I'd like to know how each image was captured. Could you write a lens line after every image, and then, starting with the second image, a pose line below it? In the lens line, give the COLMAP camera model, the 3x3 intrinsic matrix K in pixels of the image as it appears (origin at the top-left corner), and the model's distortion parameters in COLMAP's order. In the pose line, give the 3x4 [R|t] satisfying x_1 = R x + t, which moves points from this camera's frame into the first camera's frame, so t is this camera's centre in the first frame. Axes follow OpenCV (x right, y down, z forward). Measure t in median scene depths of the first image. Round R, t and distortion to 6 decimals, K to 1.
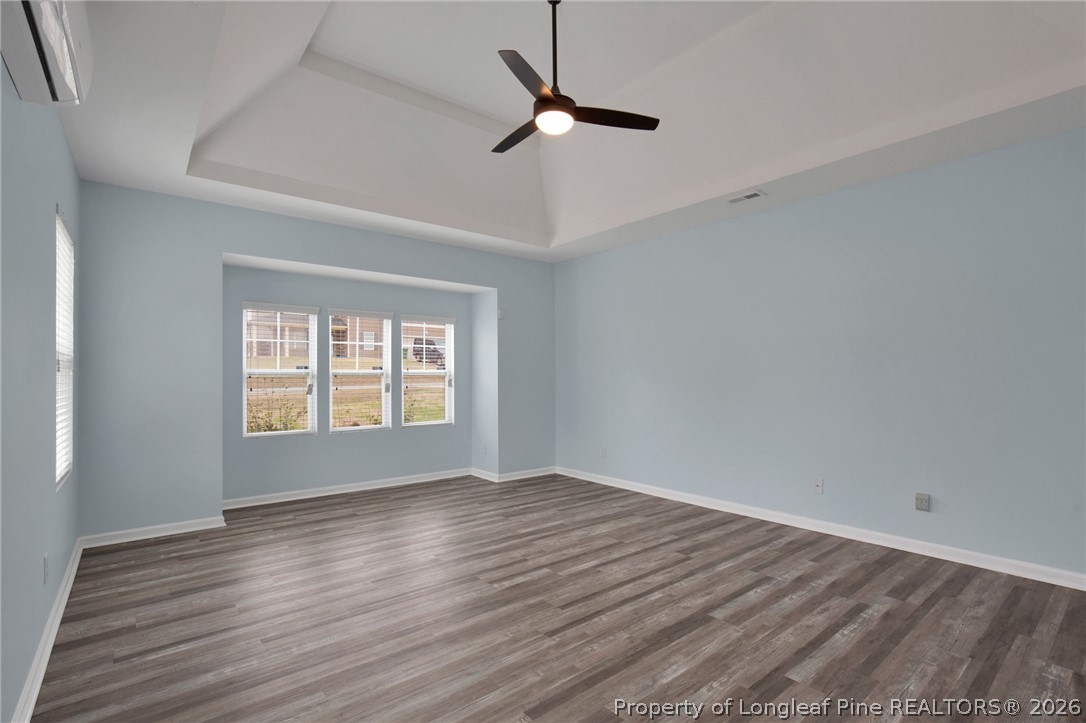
lens RADIAL K [[510.2, 0, 542.5], [0, 510.2, 367.1], [0, 0, 1]] dist [-0.013474, 0.003293]
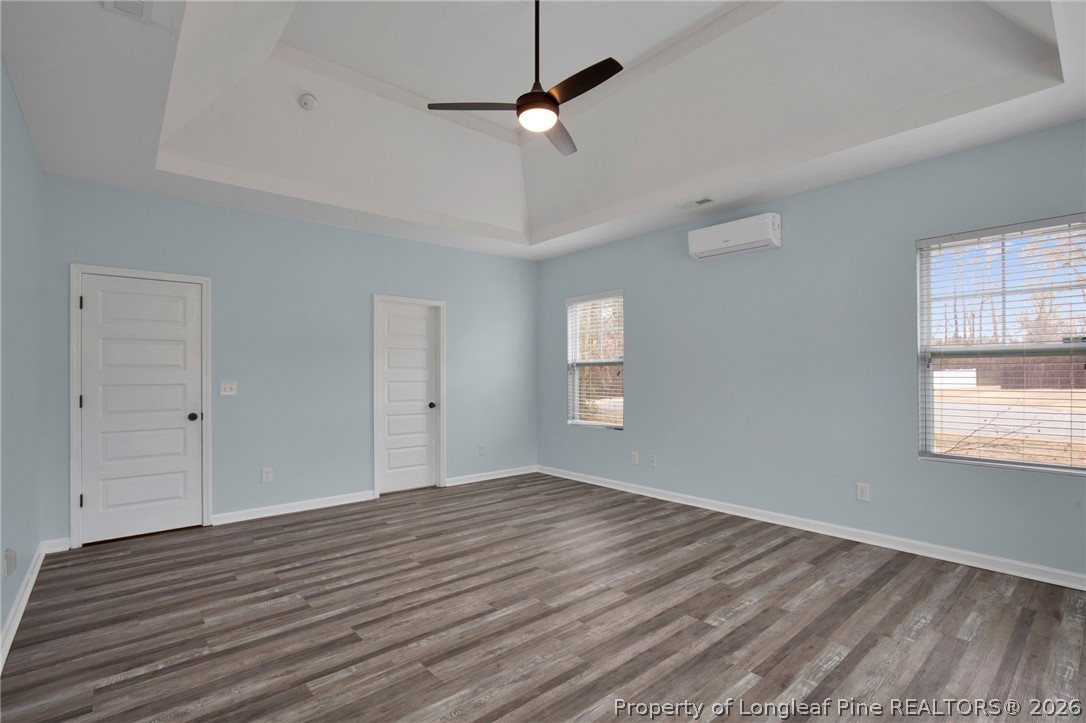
lens RADIAL K [[510.2, 0, 541.6], [0, 510.2, 361.7], [0, 0, 1]] dist [-0.013474, 0.003293]
pose [[-0.999606, 0.008250, -0.026834, 0.048840], [0.009392, 0.999044, -0.042704, 0.035429], [0.026456, -0.042939, -0.998727, 1.997545]]
